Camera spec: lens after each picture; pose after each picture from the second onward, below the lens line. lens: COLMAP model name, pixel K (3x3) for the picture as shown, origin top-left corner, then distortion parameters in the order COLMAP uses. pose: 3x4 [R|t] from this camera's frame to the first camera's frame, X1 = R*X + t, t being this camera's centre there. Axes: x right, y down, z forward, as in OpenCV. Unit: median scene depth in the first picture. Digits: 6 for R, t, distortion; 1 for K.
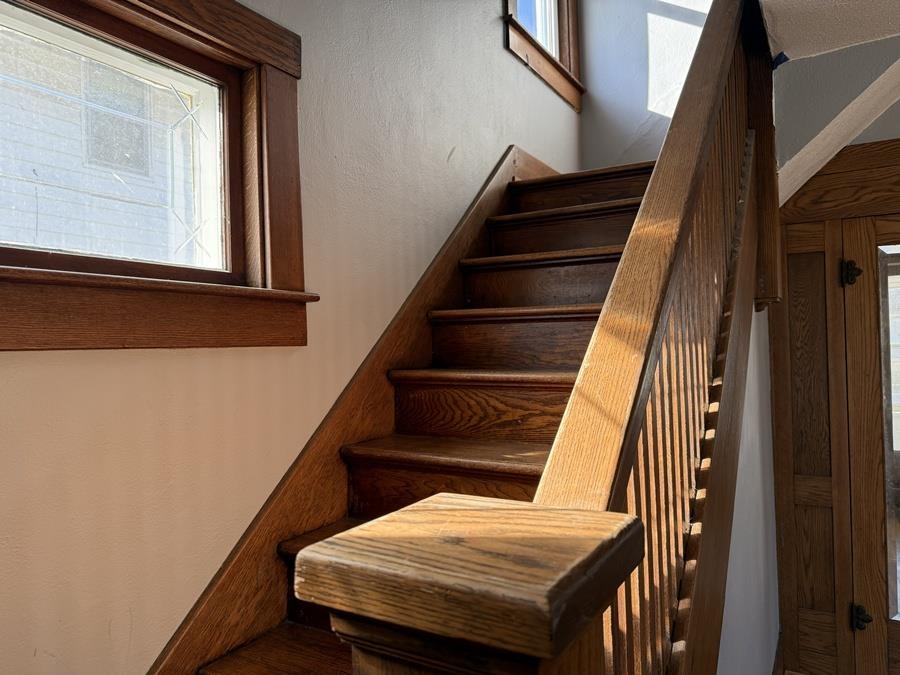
lens RADIAL K [[633.9, 0, 448.0], [0, 633.9, 345.2], [0, 0, 1]] dist [0.034939, -0.043021]
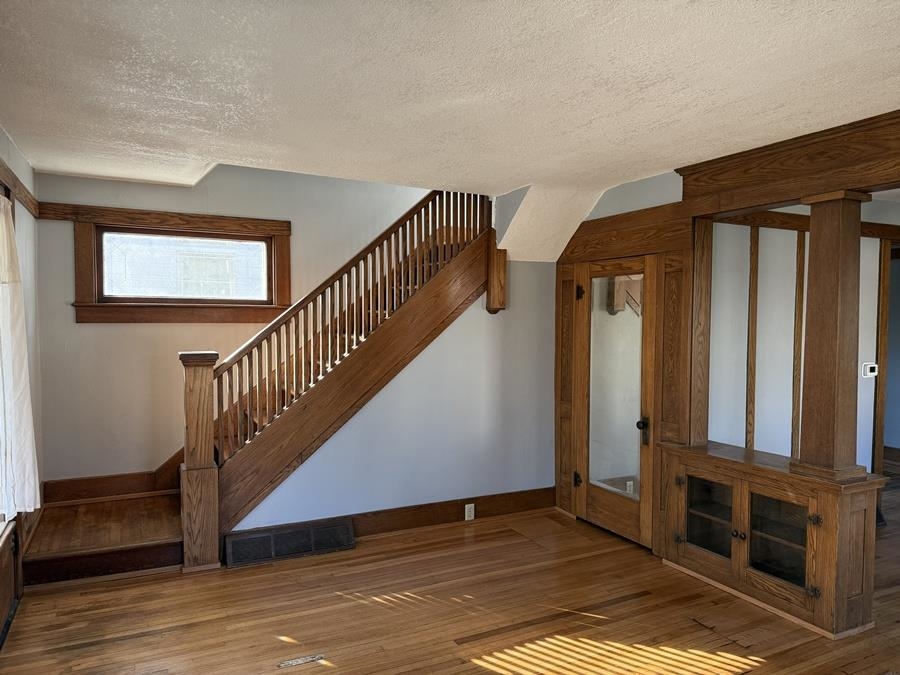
lens RADIAL K [[633.9, 0, 448.0], [0, 633.9, 345.2], [0, 0, 1]] dist [0.034939, -0.043021]
pose [[0.846645, 0.053810, -0.529430, 1.282026], [-0.025335, 0.997822, 0.060901, -0.063803], [0.531554, -0.038148, 0.846165, -0.744750]]
